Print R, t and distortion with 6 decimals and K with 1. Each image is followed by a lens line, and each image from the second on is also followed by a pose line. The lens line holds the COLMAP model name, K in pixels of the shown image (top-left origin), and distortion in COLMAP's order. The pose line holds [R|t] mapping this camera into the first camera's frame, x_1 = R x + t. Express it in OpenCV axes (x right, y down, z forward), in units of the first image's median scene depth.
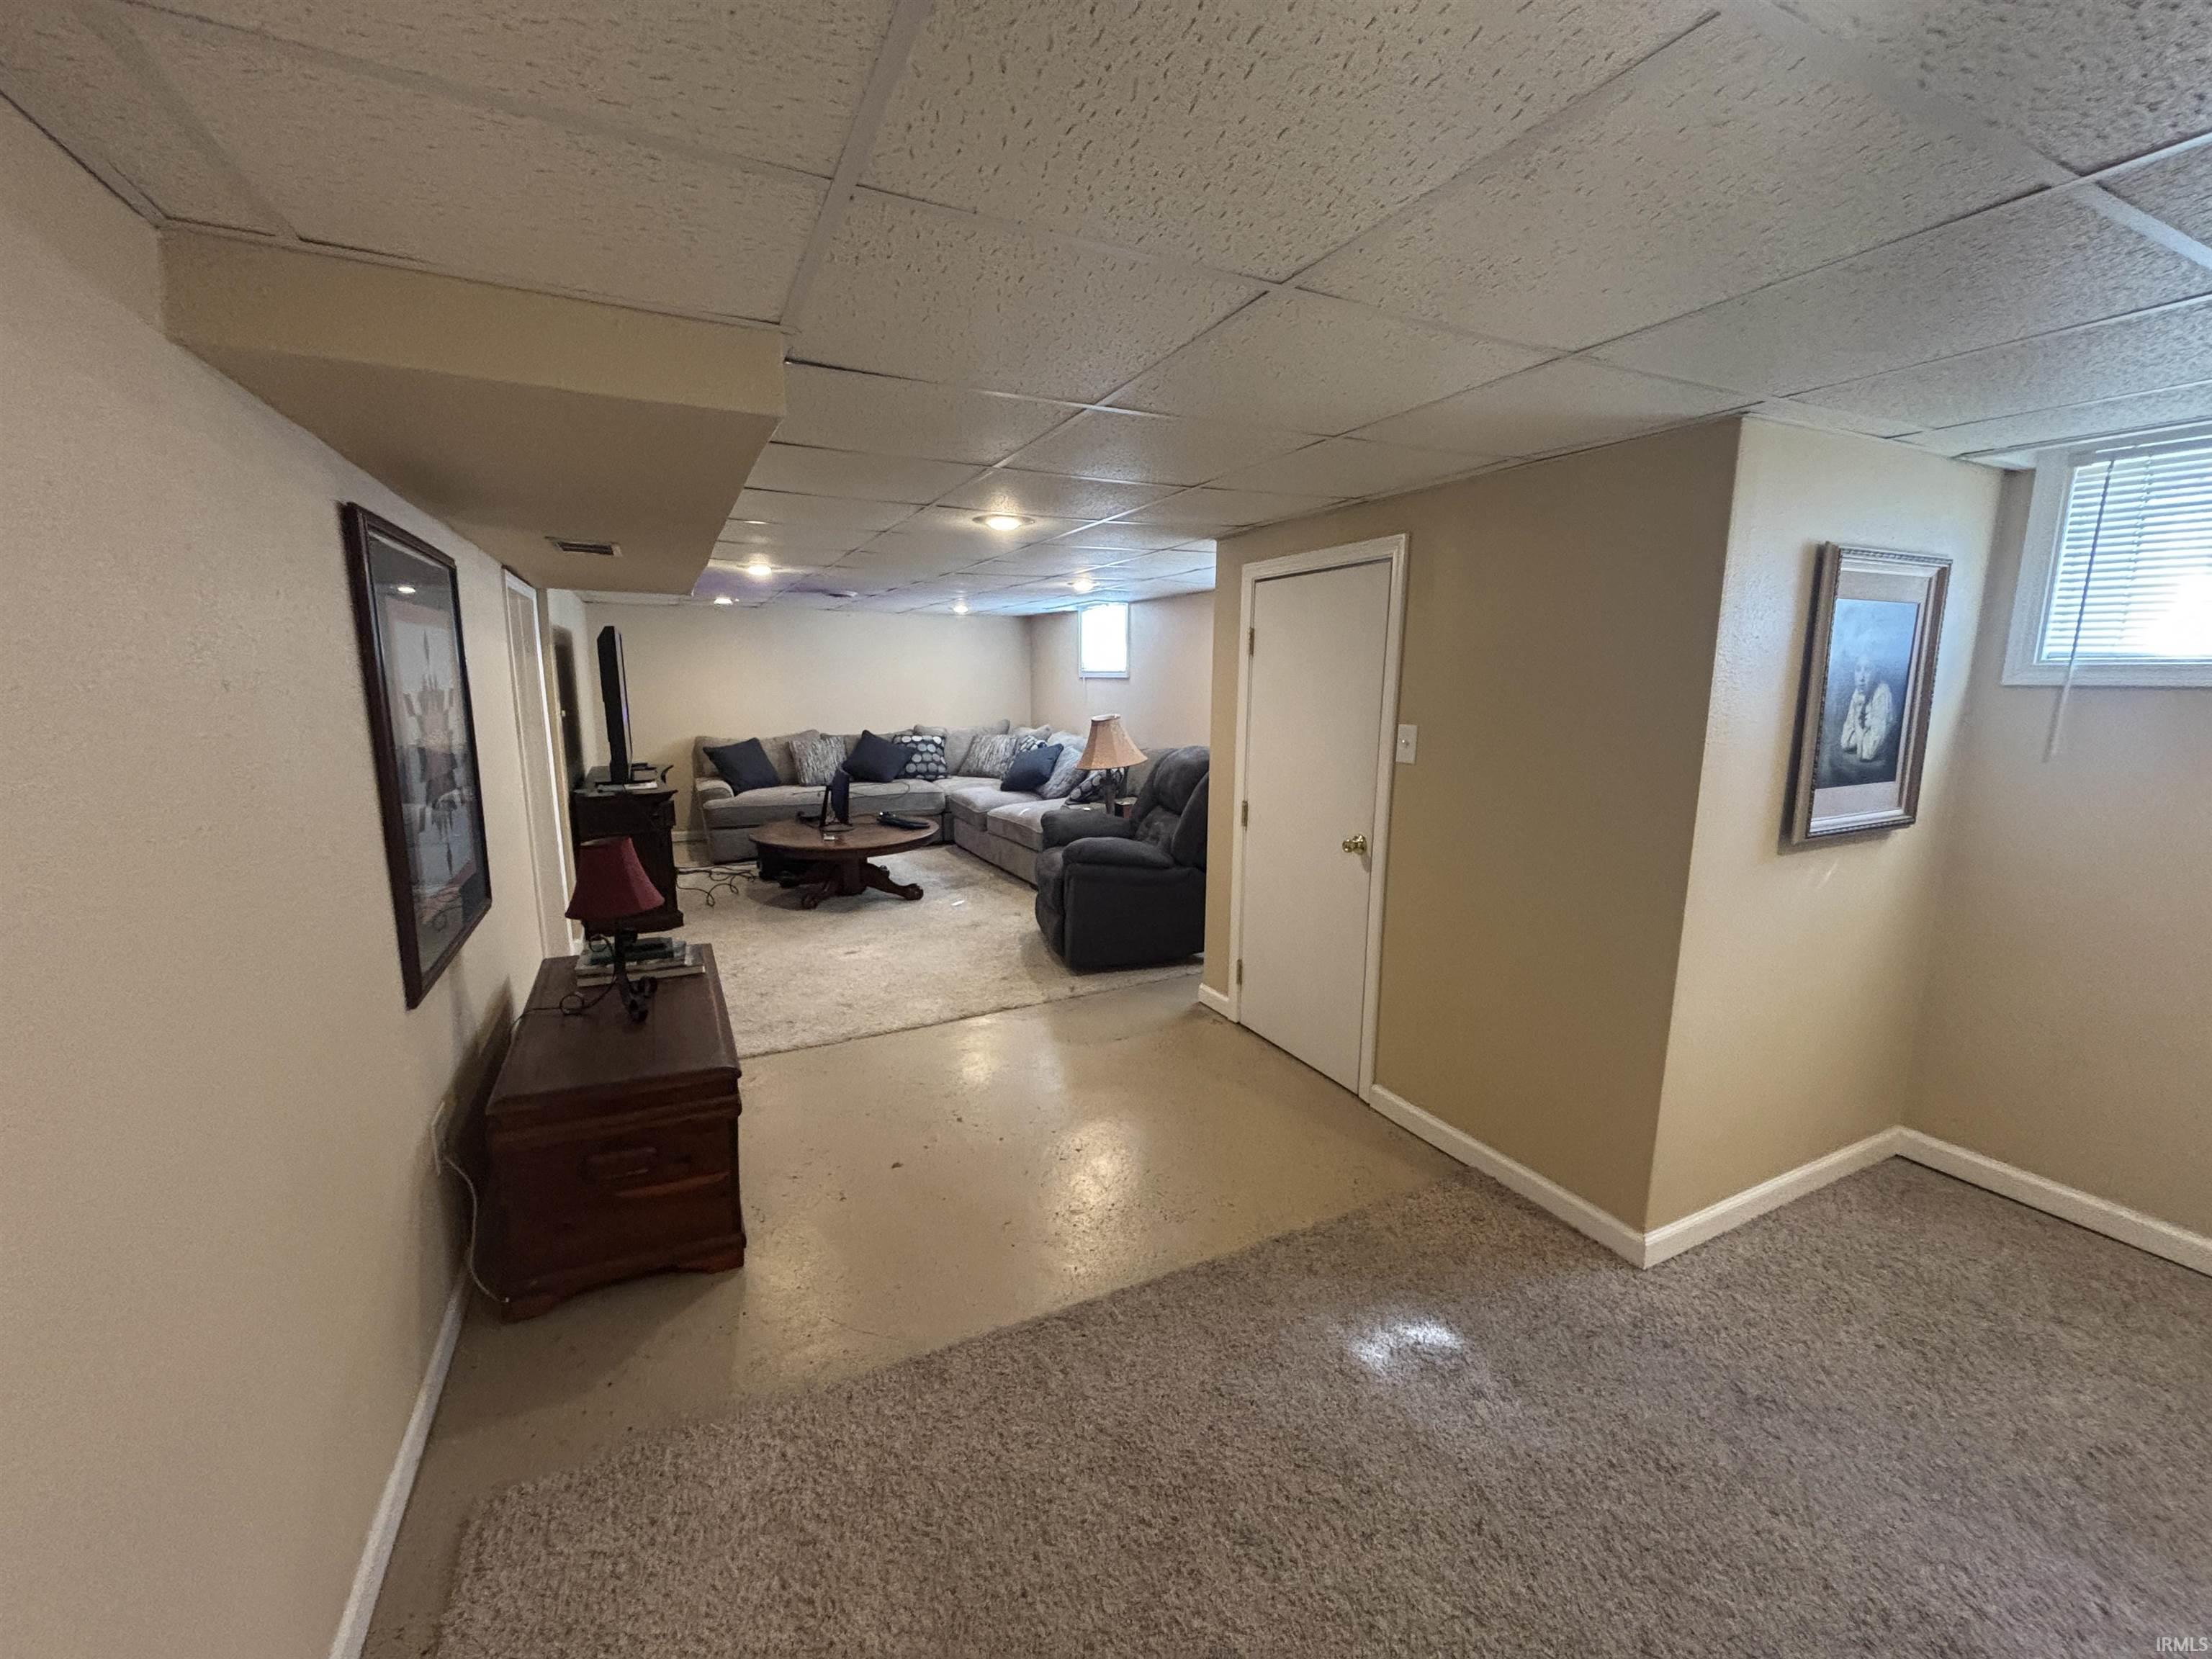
lens RADIAL K [[898.7, 0, 1102.8], [0, 898.7, 835.0], [0, 0, 1]] dist [-0.003037, 0.001351]
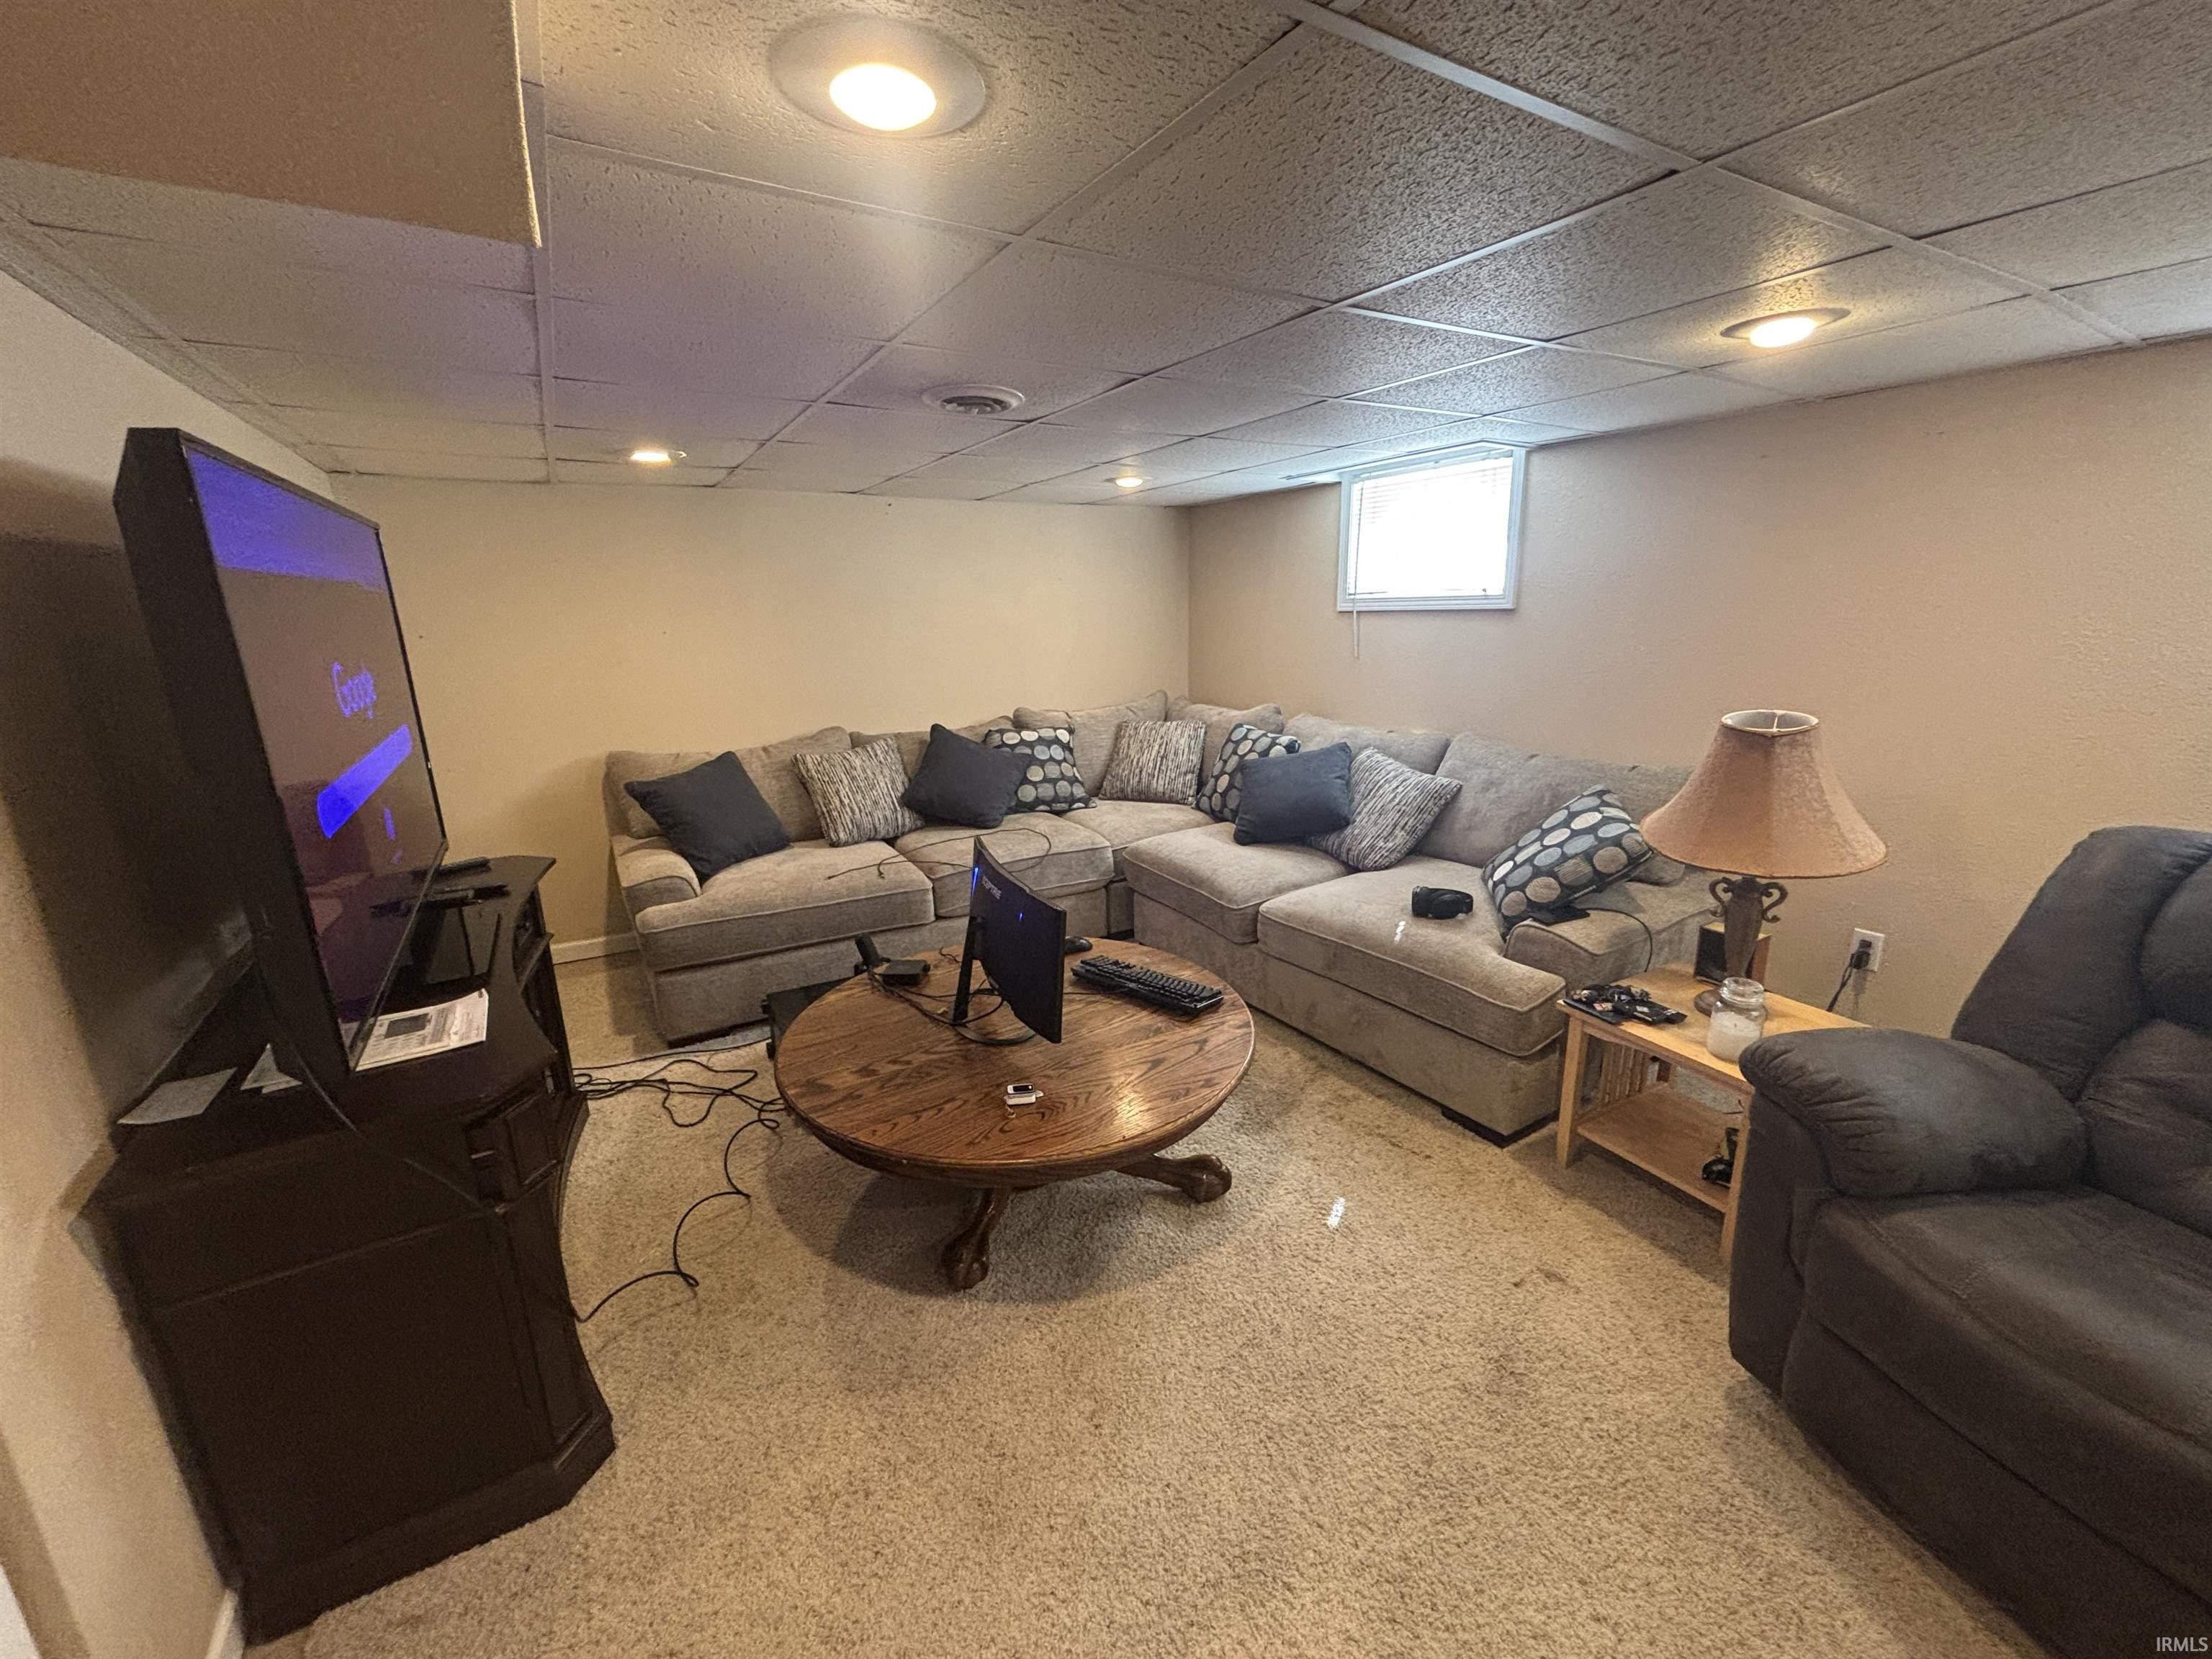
lens RADIAL K [[898.7, 0, 1103.7], [0, 898.7, 825.9], [0, 0, 1]] dist [-0.003037, 0.001351]
pose [[0.996664, -0.039686, 0.071320, -0.213144], [0.035205, 0.997391, 0.063020, -0.089823], [-0.073635, -0.060299, 0.995461, 0.475676]]
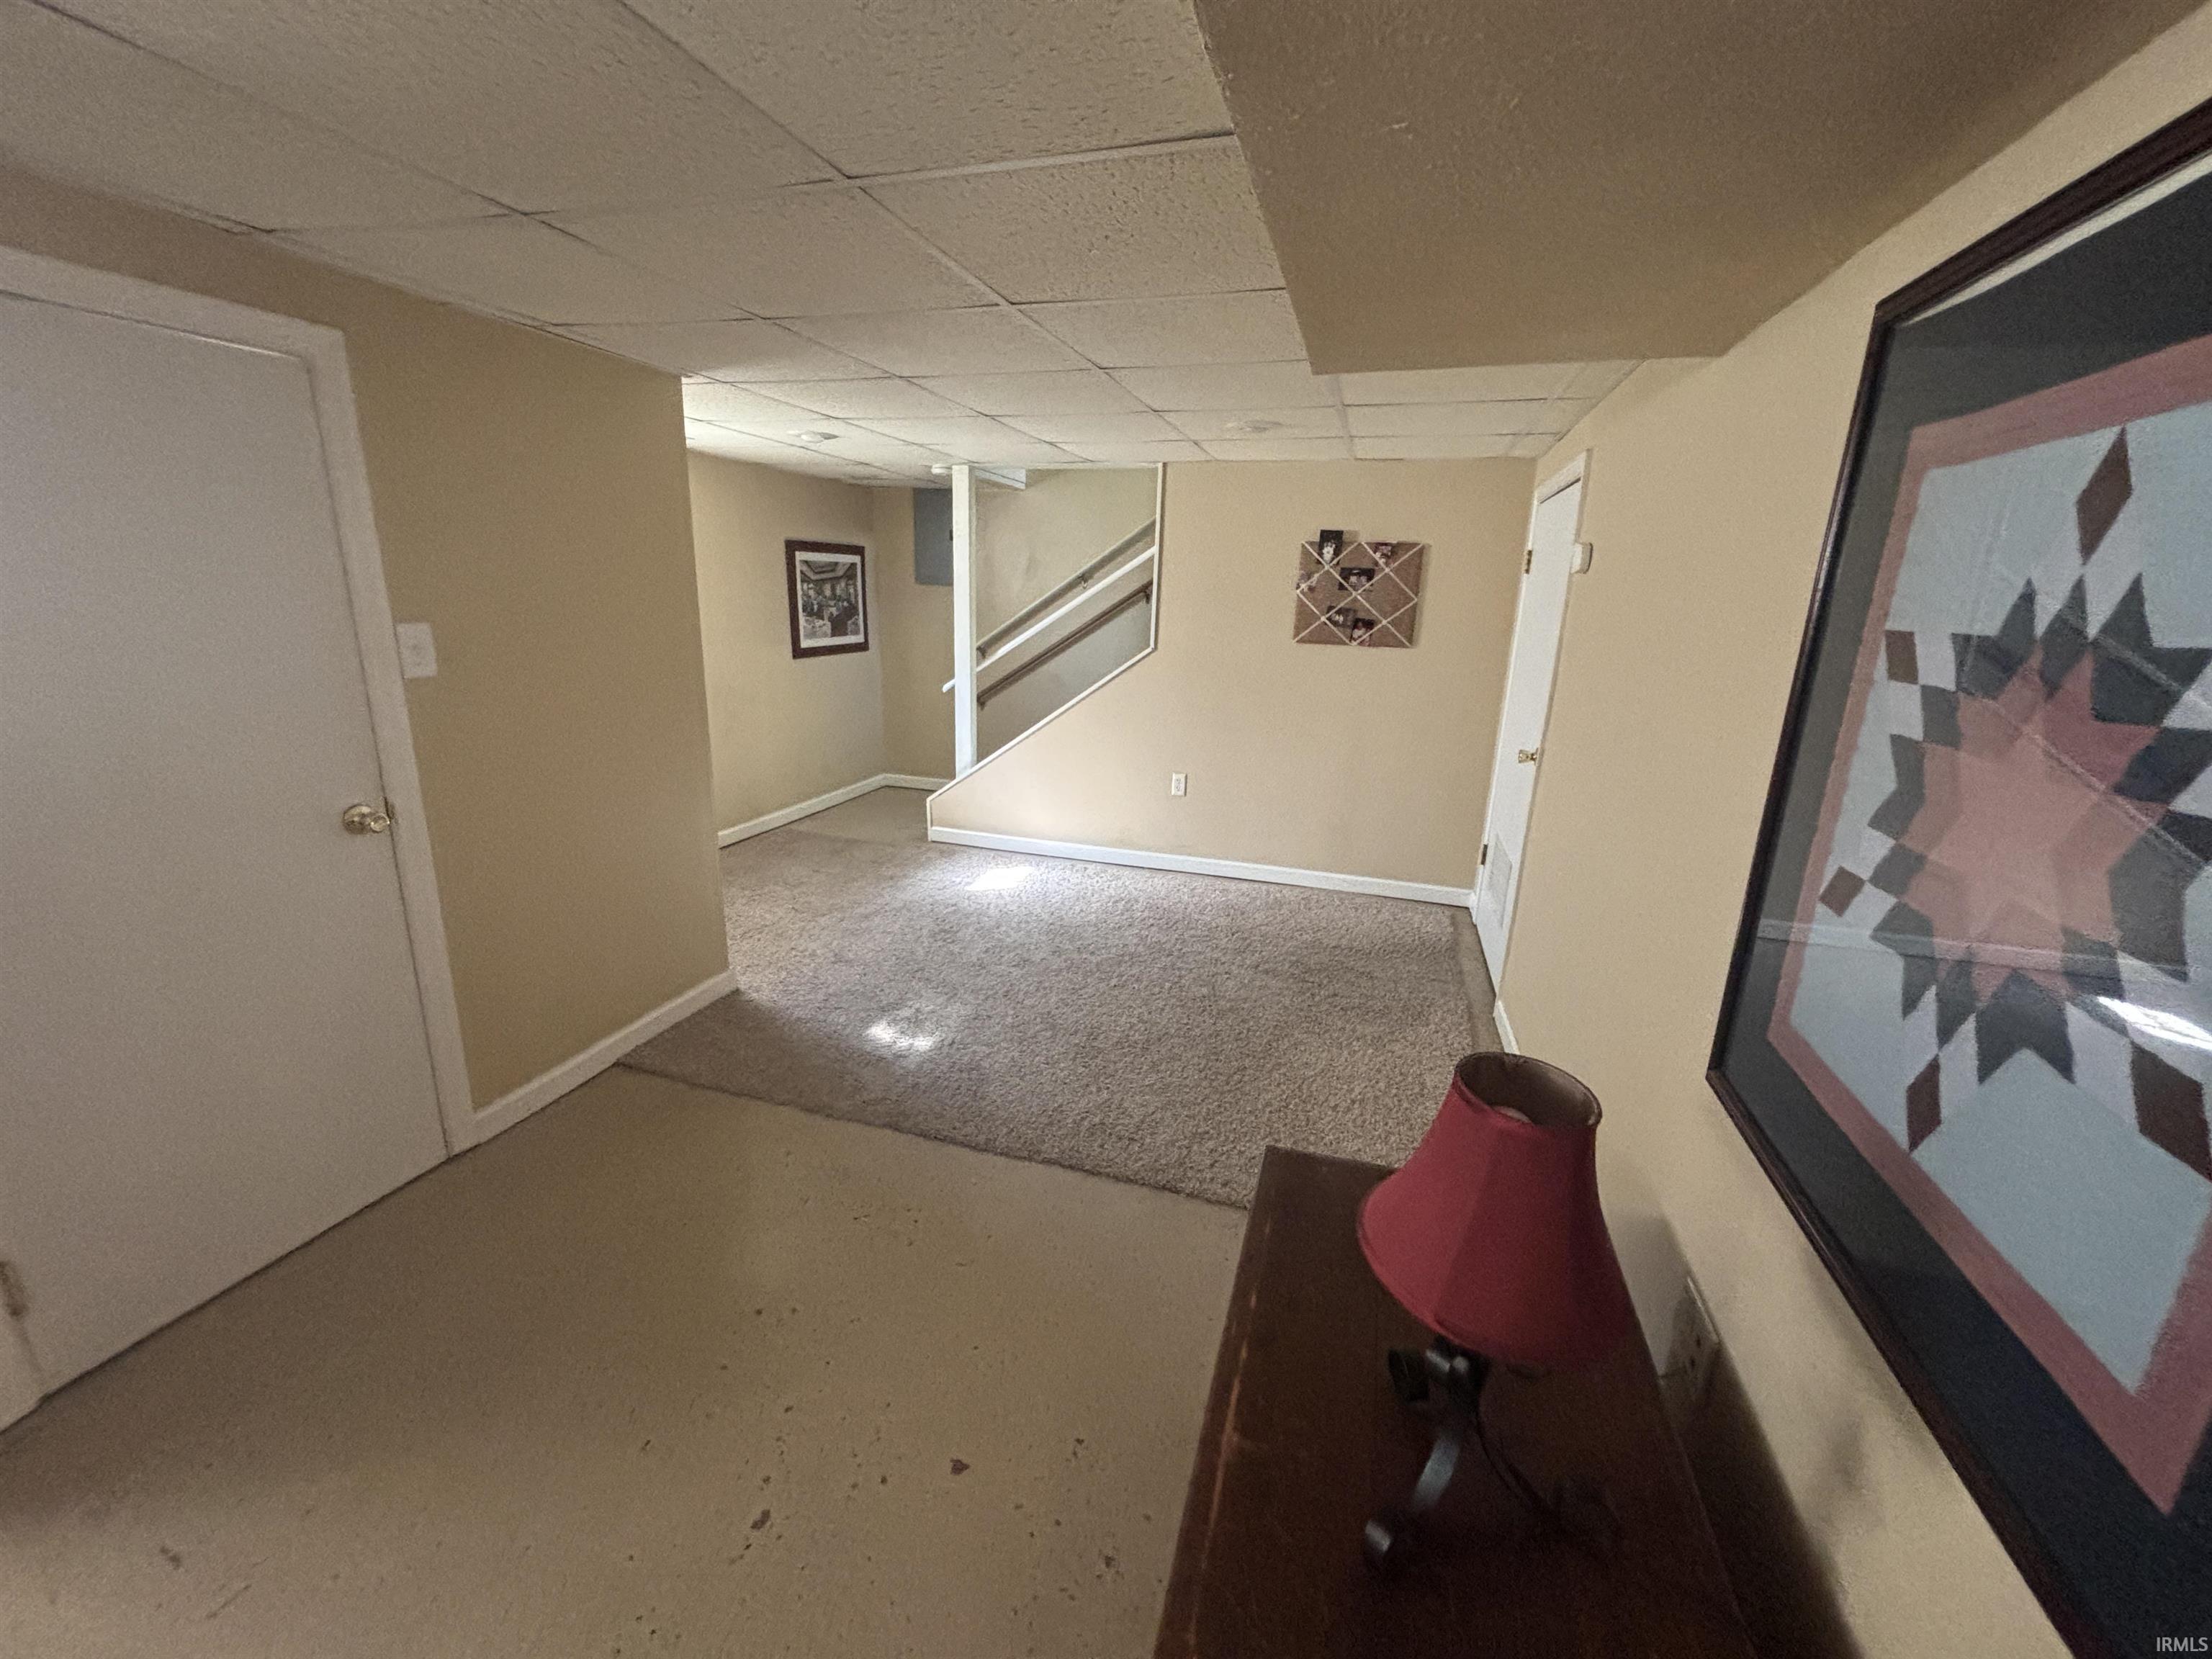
lens RADIAL K [[898.7, 0, 1104.2], [0, 898.7, 821.0], [0, 0, 1]] dist [-0.003037, 0.001351]
pose [[-0.725608, -0.199679, 0.658500, -0.685558], [0.088552, 0.921916, 0.377133, -0.239913], [-0.682387, 0.331962, -0.651267, 1.387635]]
